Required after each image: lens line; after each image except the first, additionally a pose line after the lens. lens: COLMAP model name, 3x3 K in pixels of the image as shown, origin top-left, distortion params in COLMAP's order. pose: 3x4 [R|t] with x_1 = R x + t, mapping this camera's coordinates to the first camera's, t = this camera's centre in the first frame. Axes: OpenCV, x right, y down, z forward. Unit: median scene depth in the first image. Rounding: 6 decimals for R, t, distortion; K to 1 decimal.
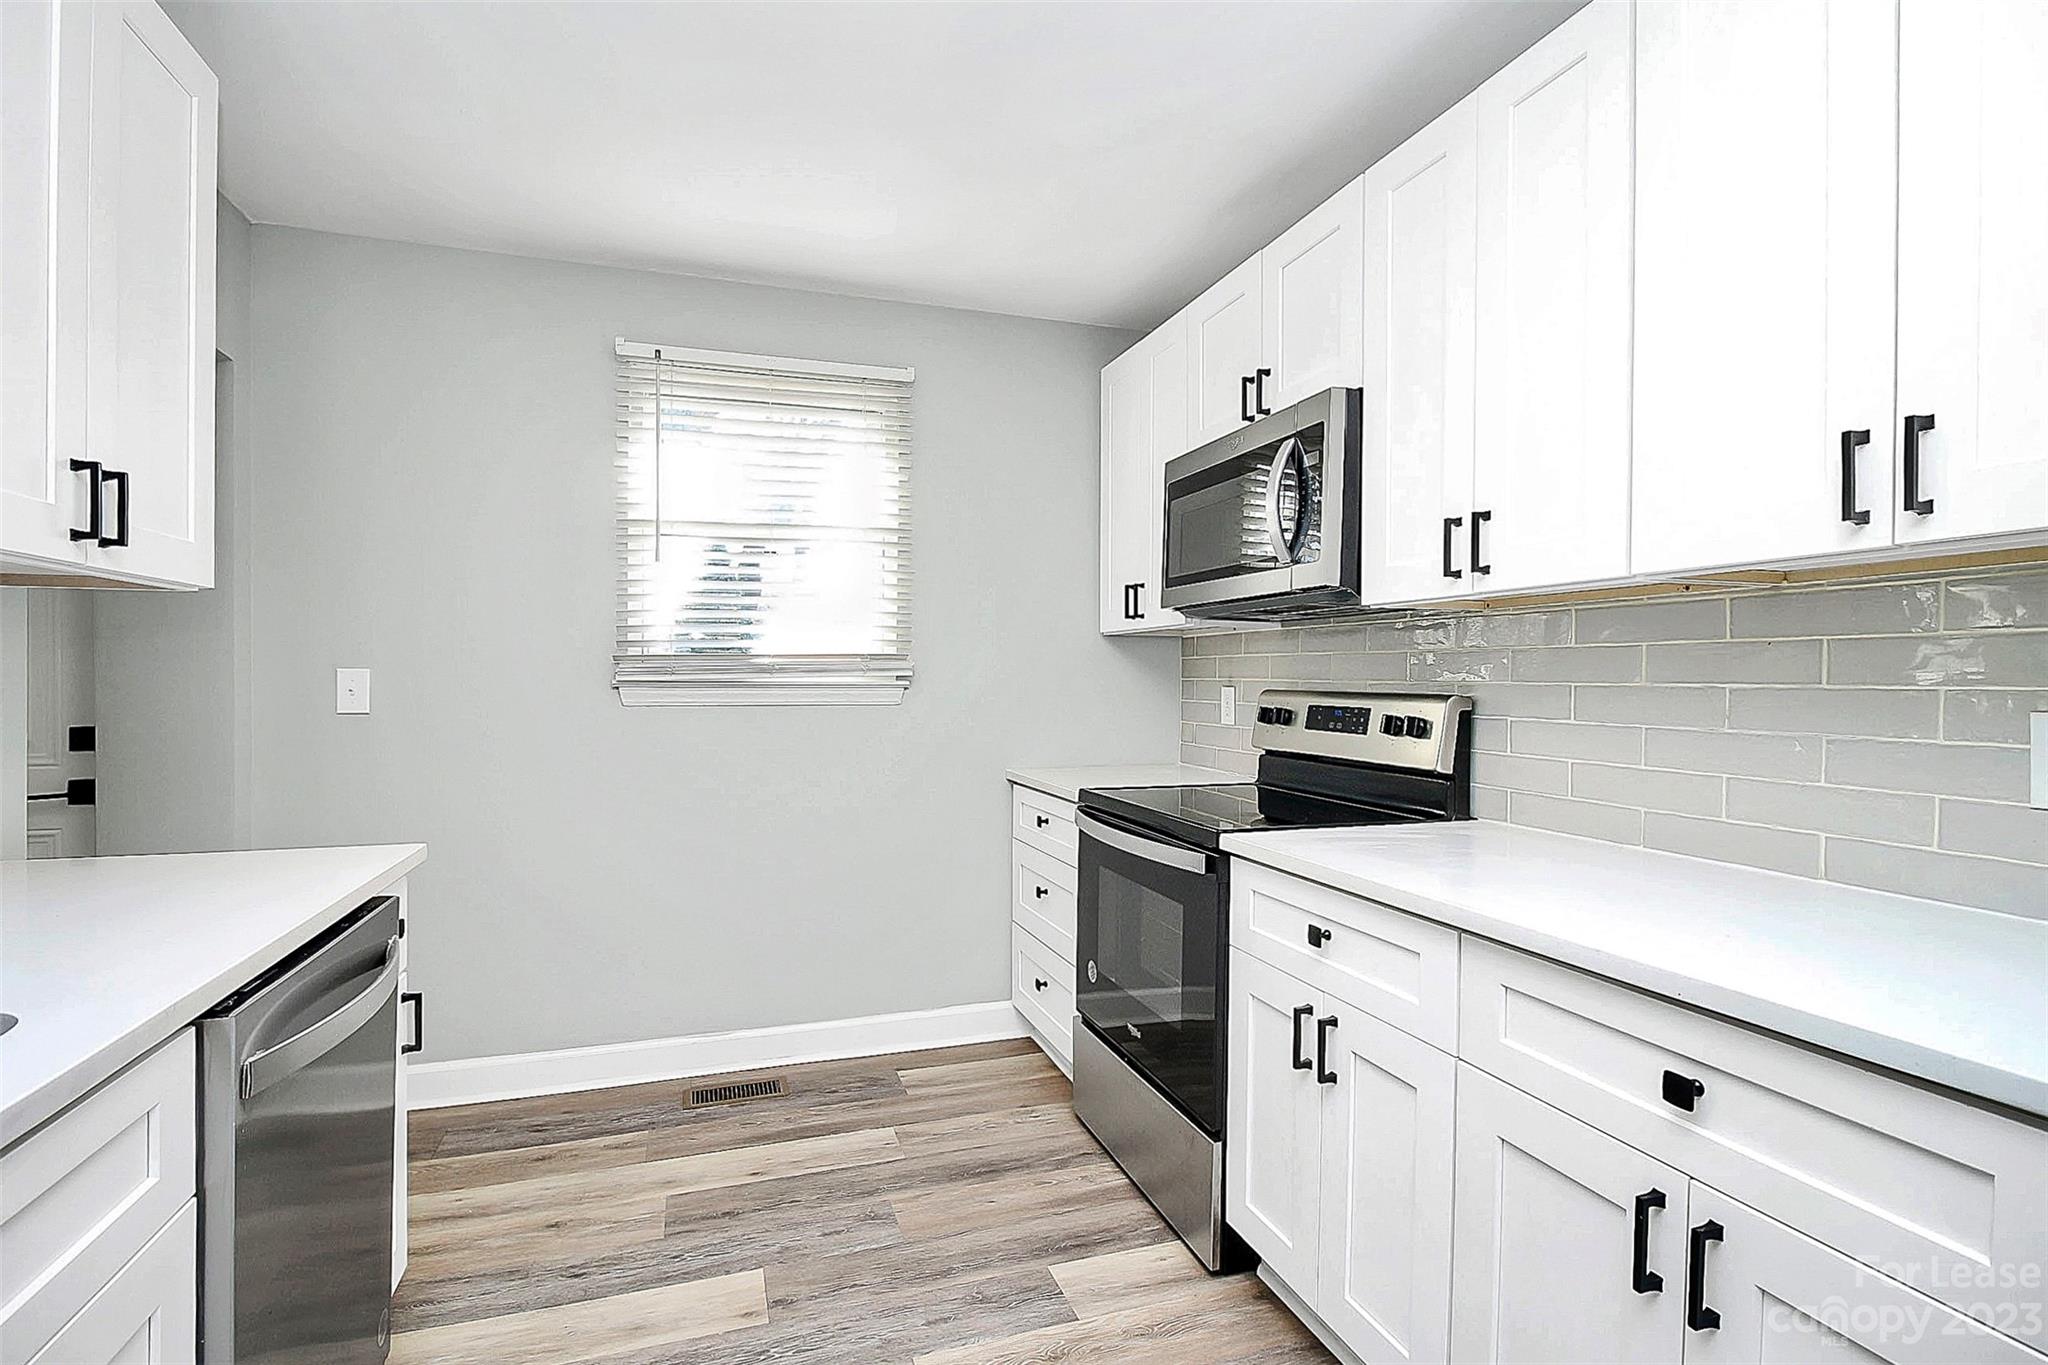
lens RADIAL K [[968.1, 0, 1033.9], [0, 968.1, 680.1], [0, 0, 1]] dist [0.003708, -0.012040]
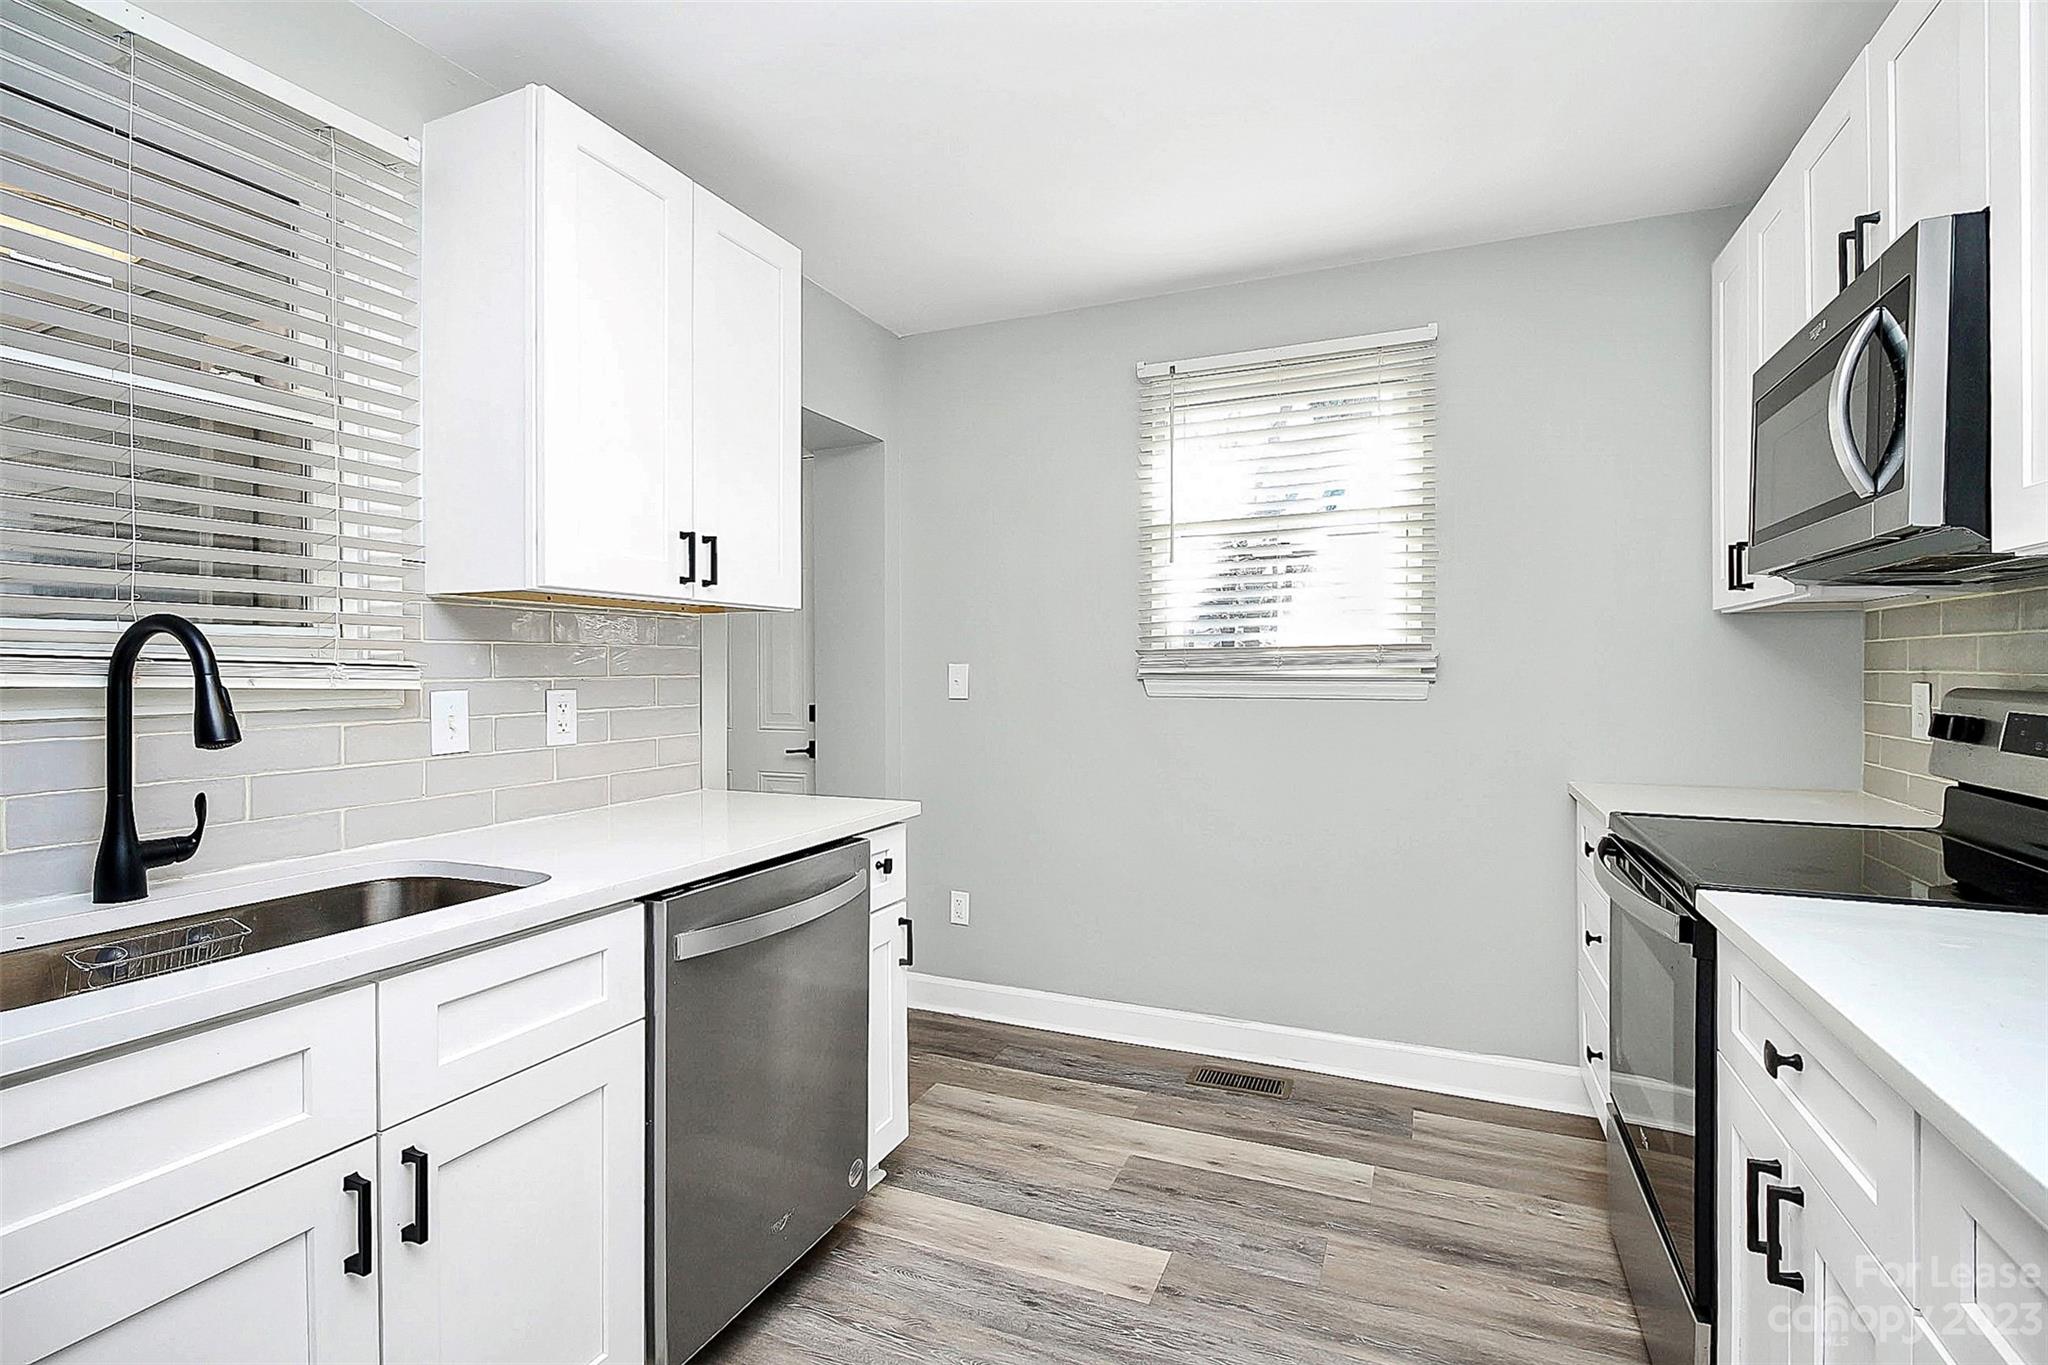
lens RADIAL K [[968.1, 0, 1016.8], [0, 968.1, 658.1], [0, 0, 1]] dist [0.003708, -0.012040]
pose [[0.742159, -0.010866, -0.670136, 0.261172], [0.001656, 0.999895, -0.014379, -0.001988], [0.670222, 0.009562, 0.742099, 0.118575]]
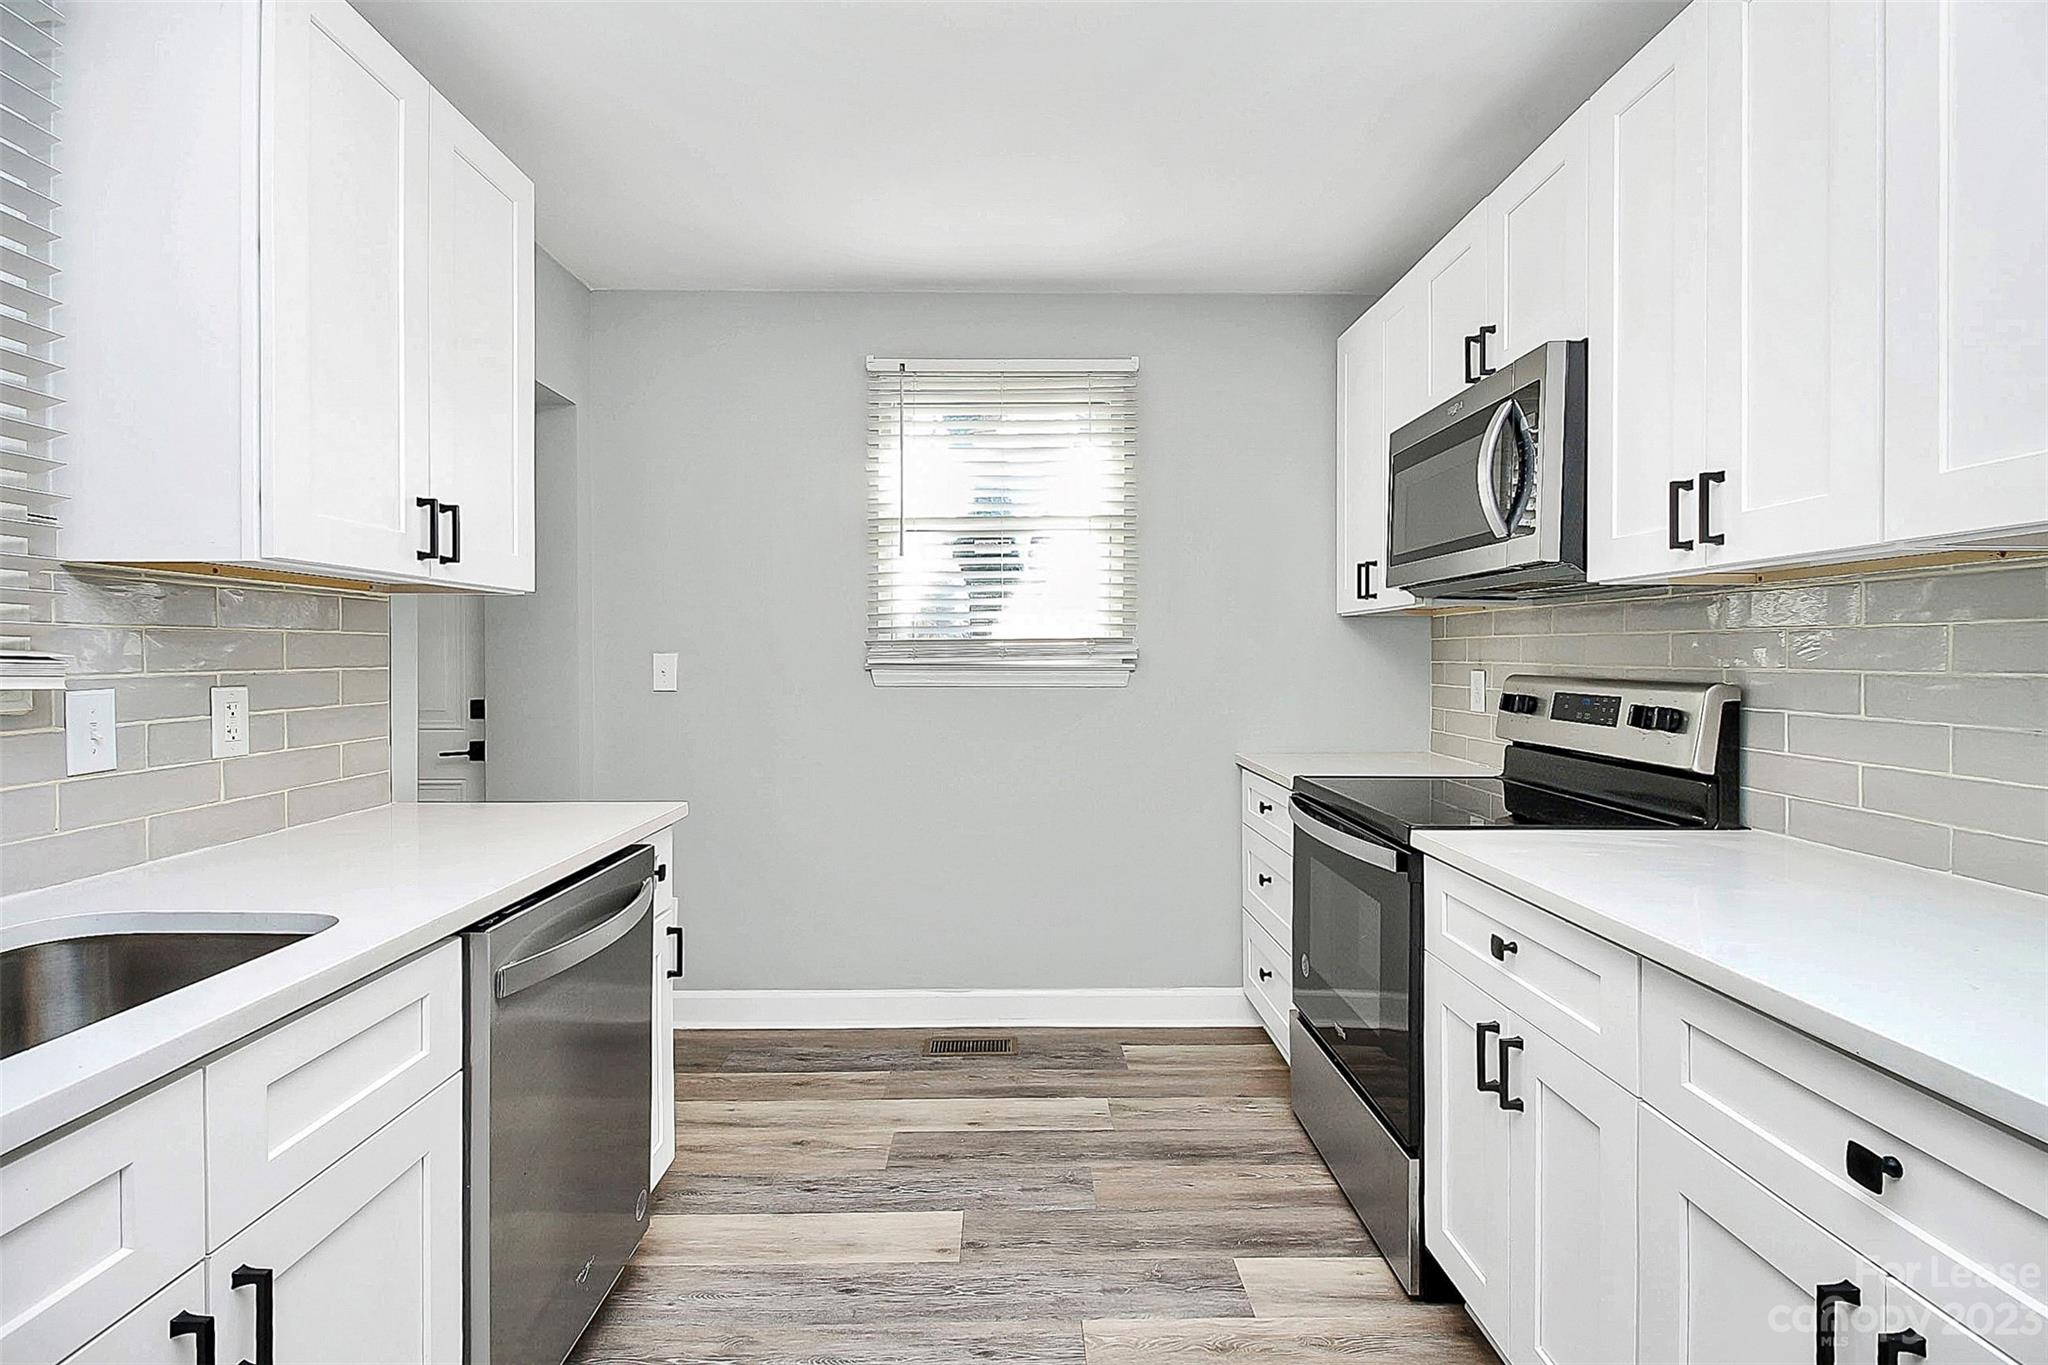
lens RADIAL K [[968.1, 0, 1030.5], [0, 968.1, 657.1], [0, 0, 1]] dist [0.003708, -0.012040]
pose [[0.952618, -0.001515, -0.304165, 0.109367], [0.001212, 0.999999, -0.001184, -0.007286], [0.304166, 0.000759, 0.952619, -0.004775]]
